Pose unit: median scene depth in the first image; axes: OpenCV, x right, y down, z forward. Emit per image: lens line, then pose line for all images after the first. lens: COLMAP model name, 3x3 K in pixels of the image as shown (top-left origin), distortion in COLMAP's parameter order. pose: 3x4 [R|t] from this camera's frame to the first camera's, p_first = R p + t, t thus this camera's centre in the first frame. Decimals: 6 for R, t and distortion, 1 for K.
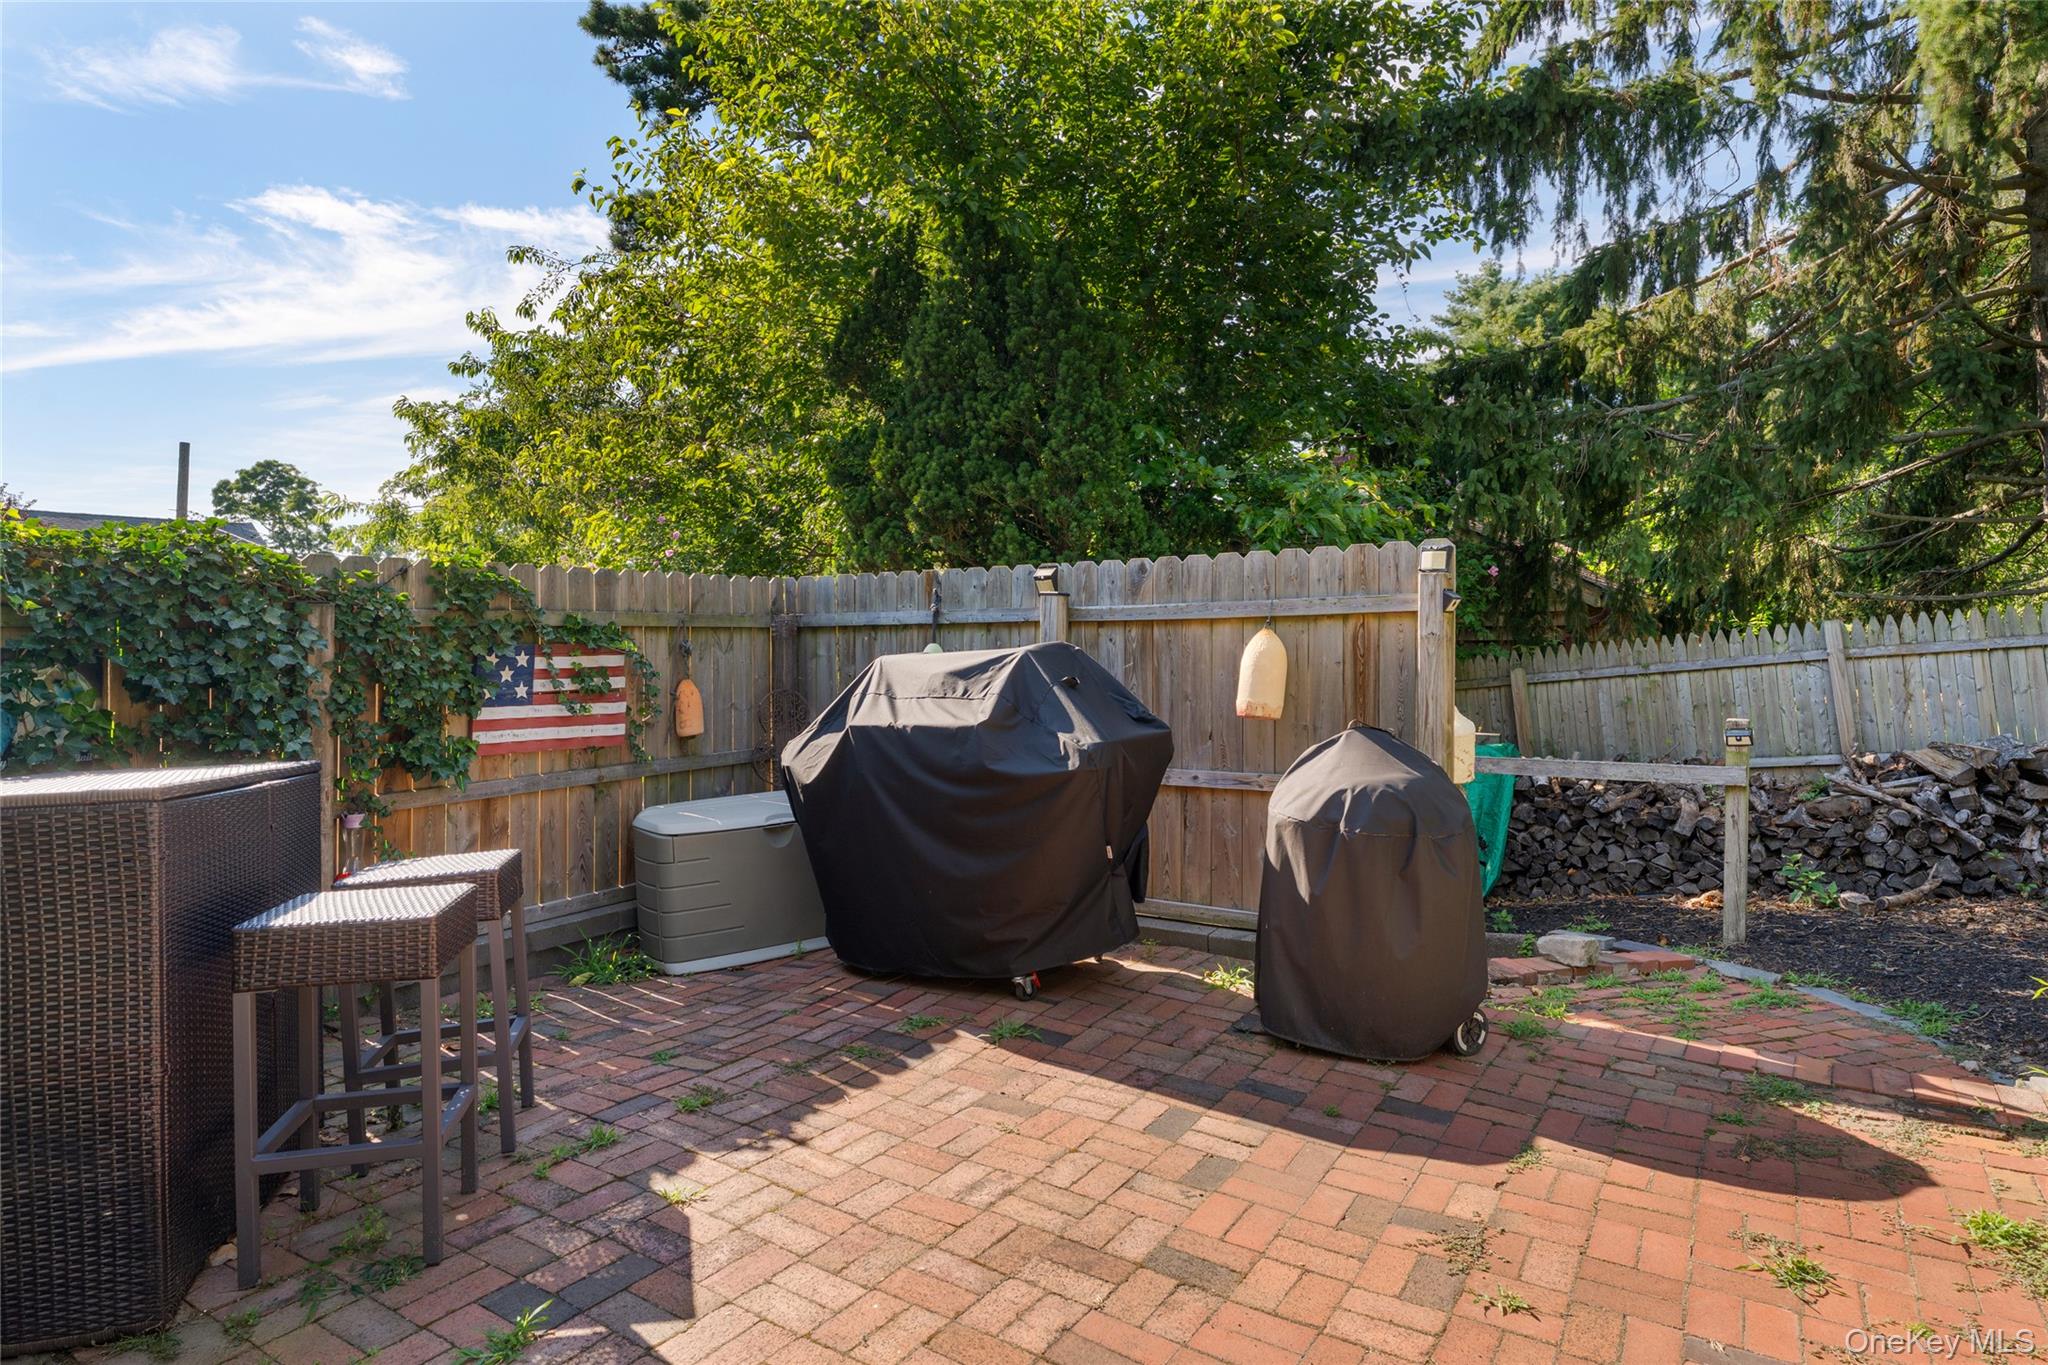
lens RADIAL K [[1106.1, 0, 1025.3], [0, 1106.1, 675.5], [0, 0, 1]] dist [-0.004598, -0.000748]
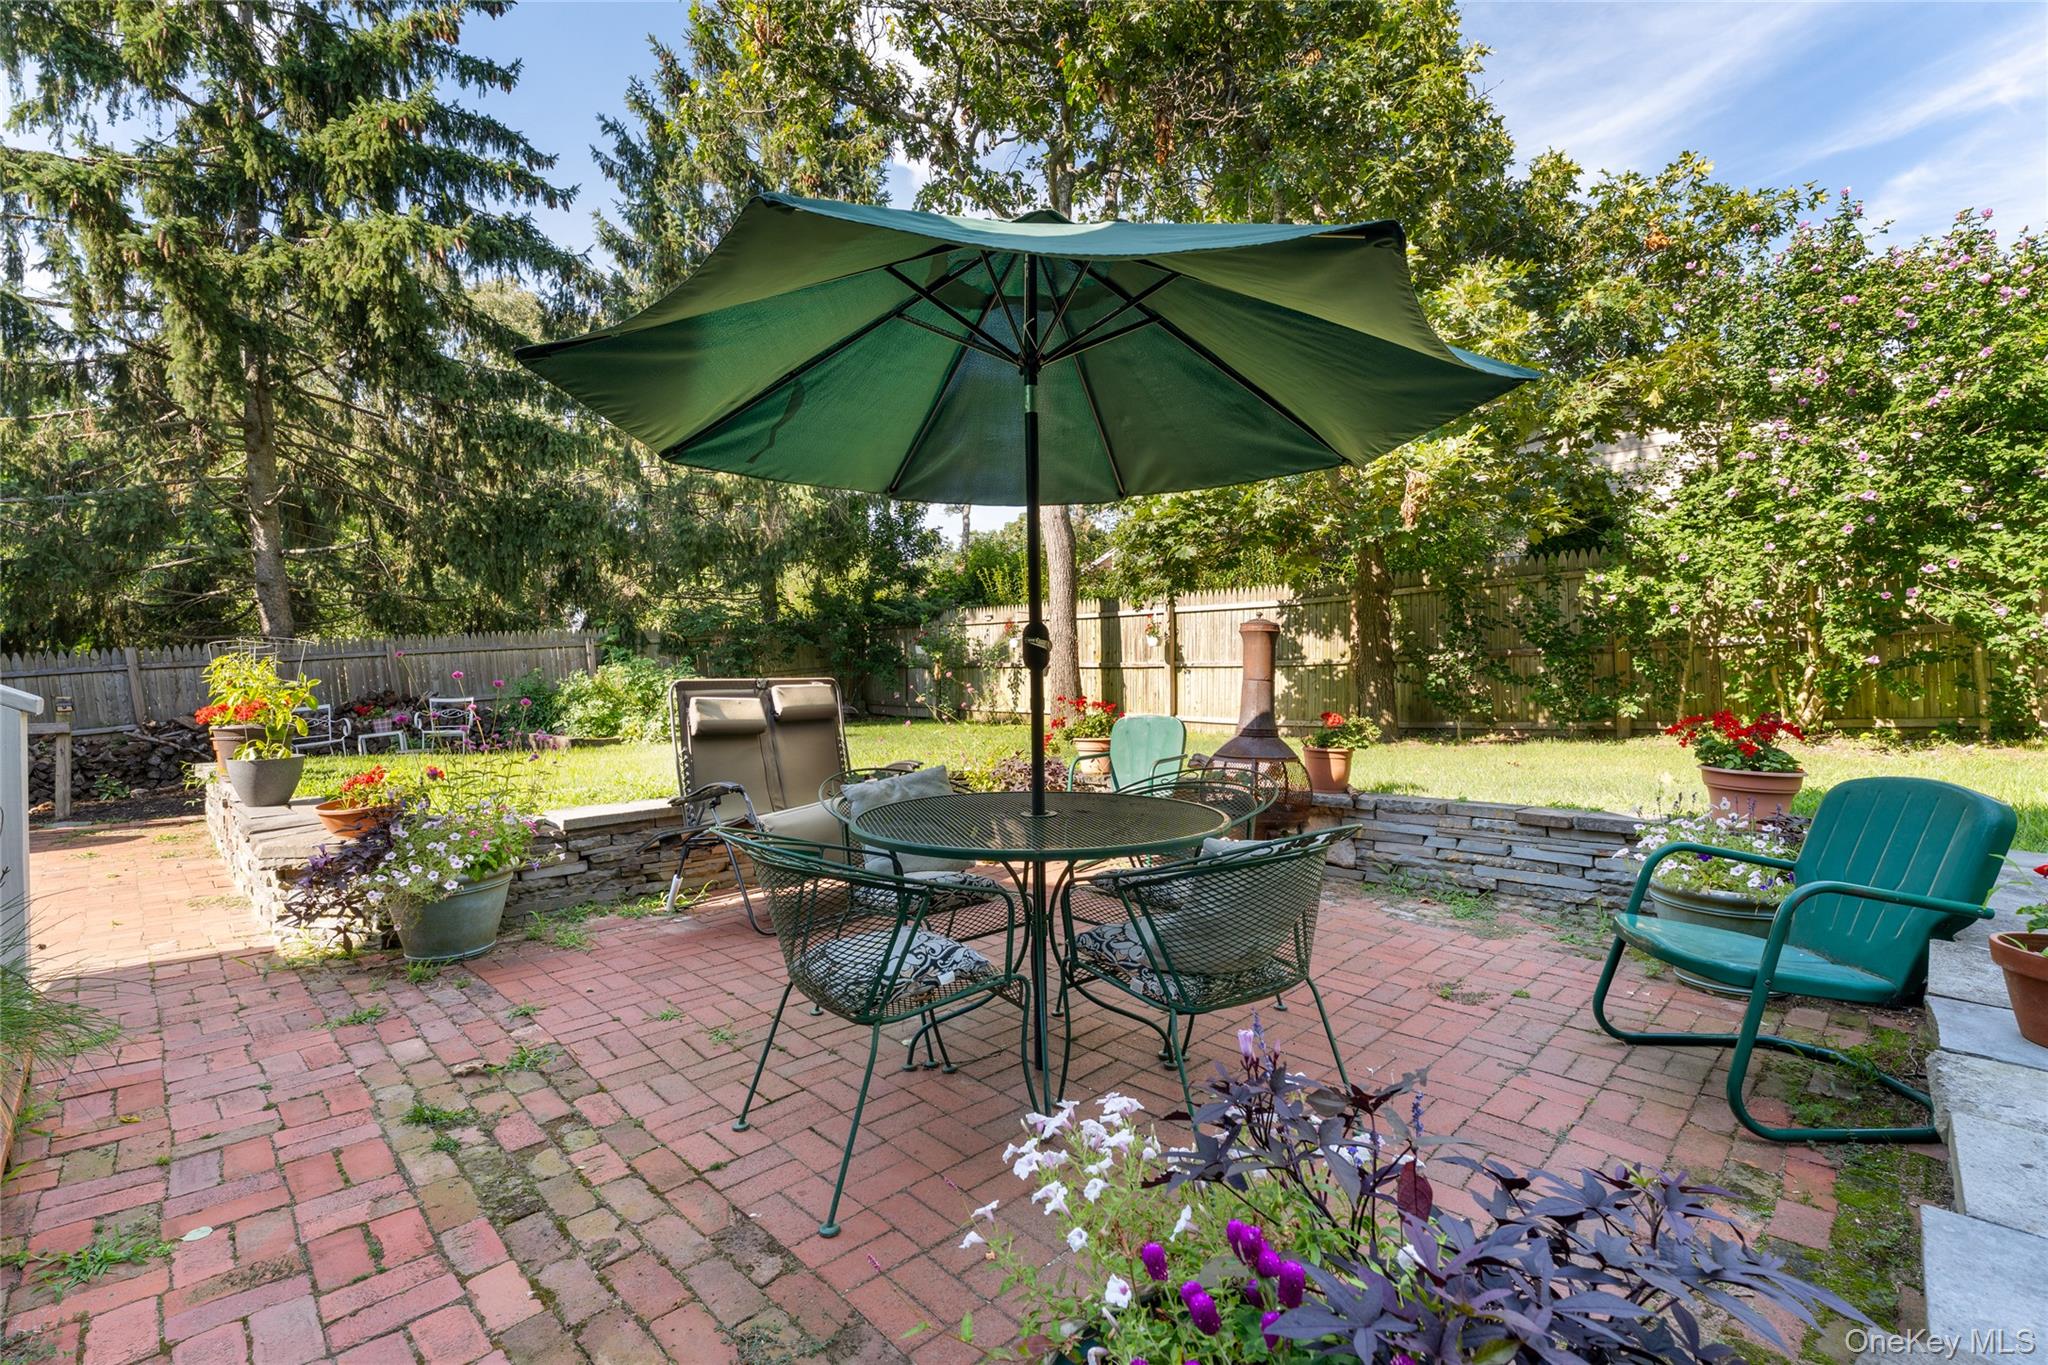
lens RADIAL K [[892.9, 0, 987.3], [0, 892.9, 672.5], [0, 0, 1]] dist [0.009311, -0.000086]
pose [[0.200821, 0.007472, 0.979599, -0.400413], [0.021803, 0.999689, -0.012094, 0.037699], [-0.979385, 0.023787, 0.200596, -0.627193]]
